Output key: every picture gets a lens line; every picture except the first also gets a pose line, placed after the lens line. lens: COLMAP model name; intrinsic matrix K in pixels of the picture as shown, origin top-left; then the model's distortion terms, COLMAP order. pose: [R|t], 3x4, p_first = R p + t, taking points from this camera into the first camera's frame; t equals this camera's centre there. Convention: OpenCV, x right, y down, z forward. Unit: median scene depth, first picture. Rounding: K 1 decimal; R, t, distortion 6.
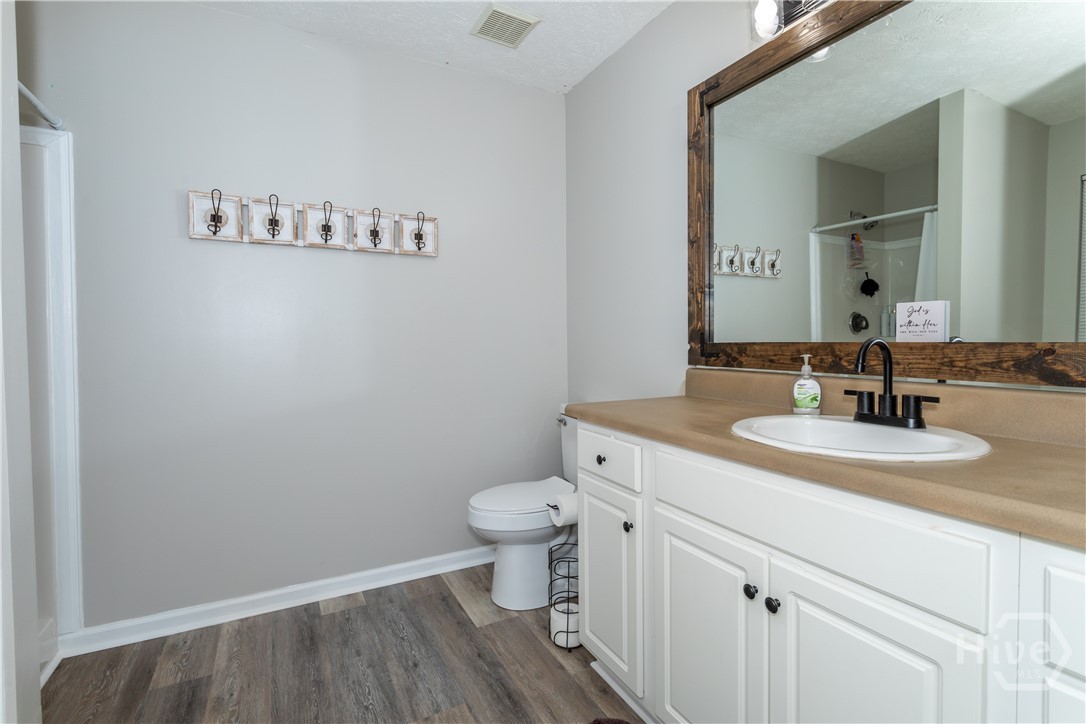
lens RADIAL K [[512.4, 0, 542.4], [0, 512.4, 357.6], [0, 0, 1]] dist [0.001082, 0.001006]
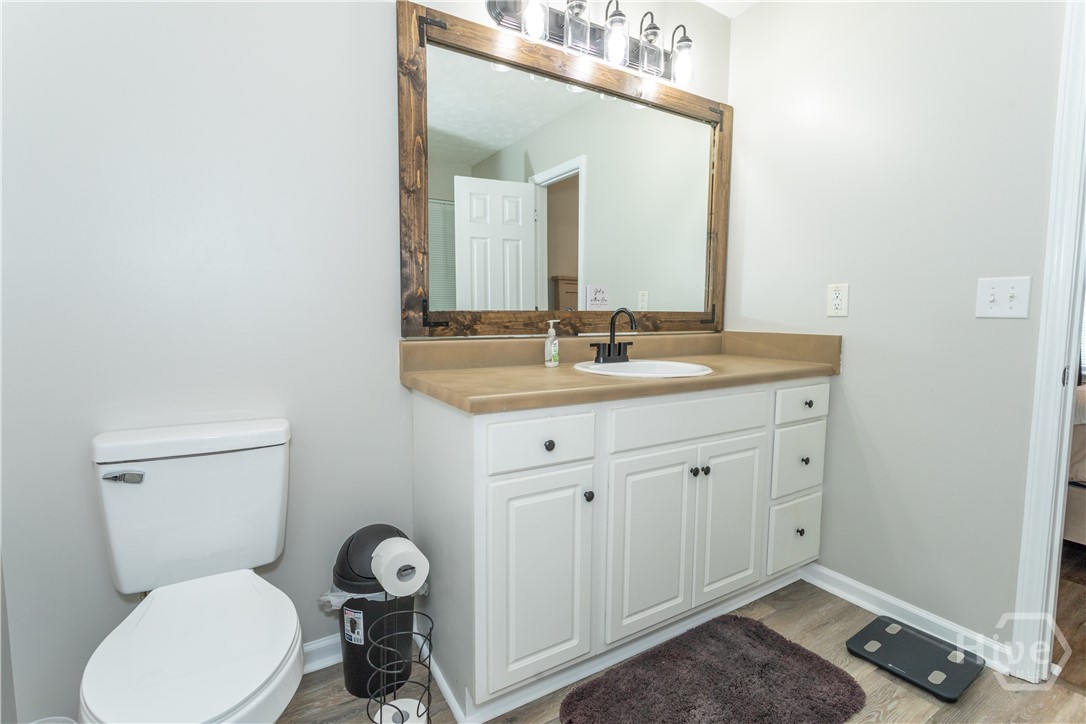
lens RADIAL K [[512.4, 0, 540.9], [0, 512.4, 358.0], [0, 0, 1]] dist [0.001082, 0.001006]
pose [[-0.072470, -0.086158, 0.993642, -0.651550], [0.029193, 0.995652, 0.088461, -0.022375], [-0.996943, 0.035418, -0.069639, 0.950303]]
